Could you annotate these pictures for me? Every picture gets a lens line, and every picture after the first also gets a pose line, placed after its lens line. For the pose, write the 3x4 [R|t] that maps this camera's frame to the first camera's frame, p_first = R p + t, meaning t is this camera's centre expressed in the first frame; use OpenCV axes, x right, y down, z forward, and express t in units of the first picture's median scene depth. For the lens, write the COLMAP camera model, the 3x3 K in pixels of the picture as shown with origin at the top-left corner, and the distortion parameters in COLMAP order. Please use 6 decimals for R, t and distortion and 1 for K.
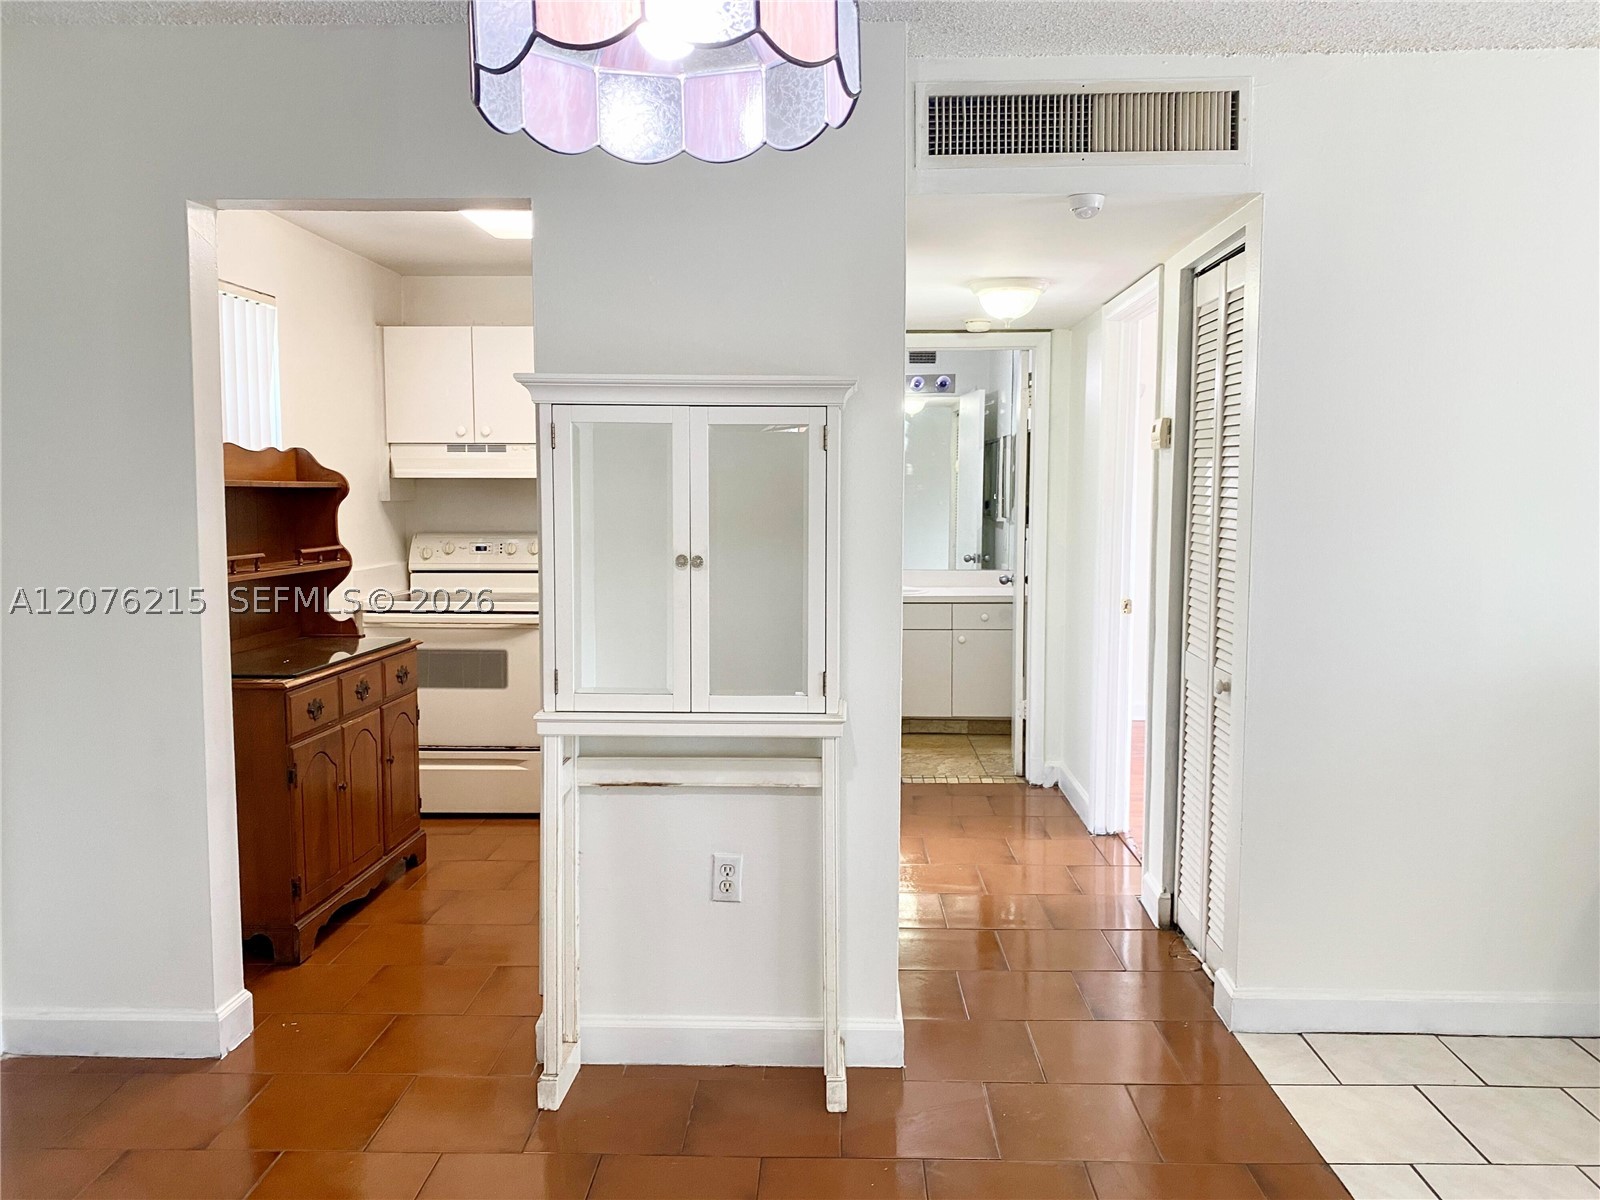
lens RADIAL K [[1236.4, 0, 800.0], [0, 1236.4, 600.0], [0, 0, 1]] dist [0.012319, 0.007119]
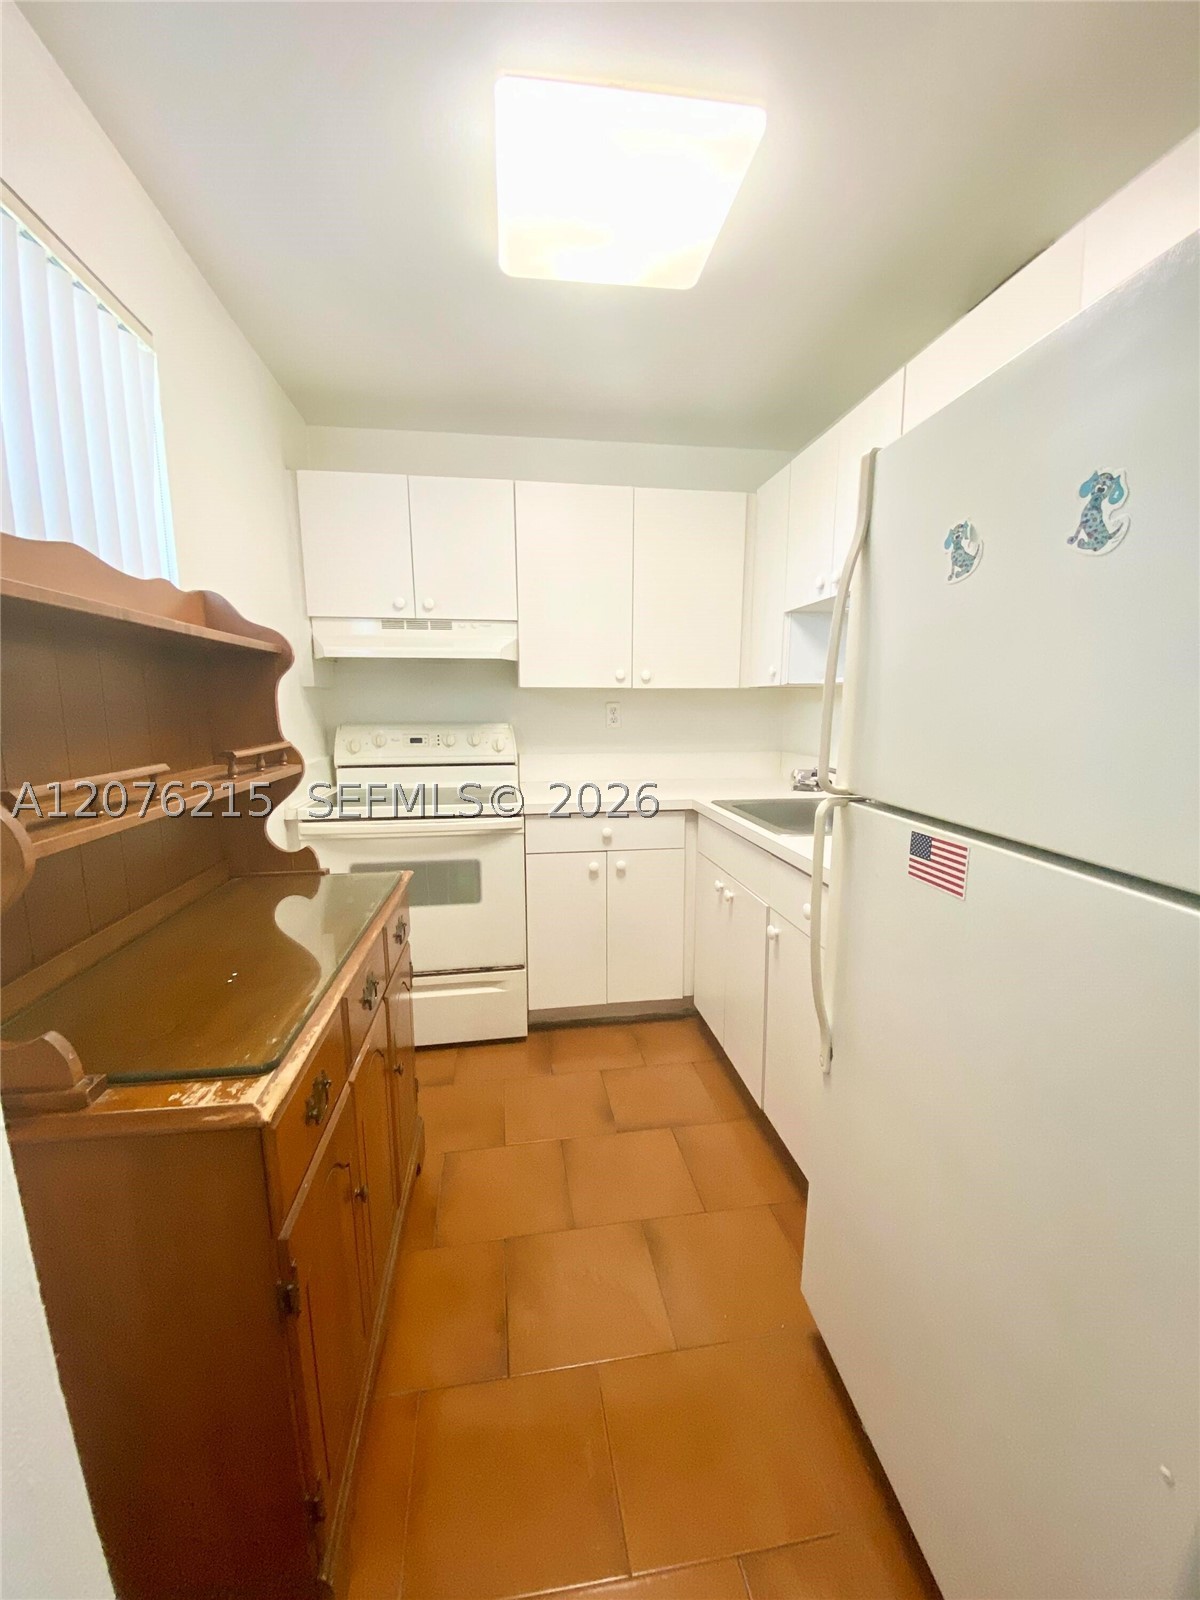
lens RADIAL K [[661.4, 0, 606.8], [0, 661.4, 823.1], [0, 0, 1]] dist [0.021911, -0.030553]
pose [[0.982202, -0.037525, 0.184043, -0.220745], [0.019977, 0.995153, 0.096289, -0.026049], [-0.186764, -0.090899, 0.978191, 0.504865]]
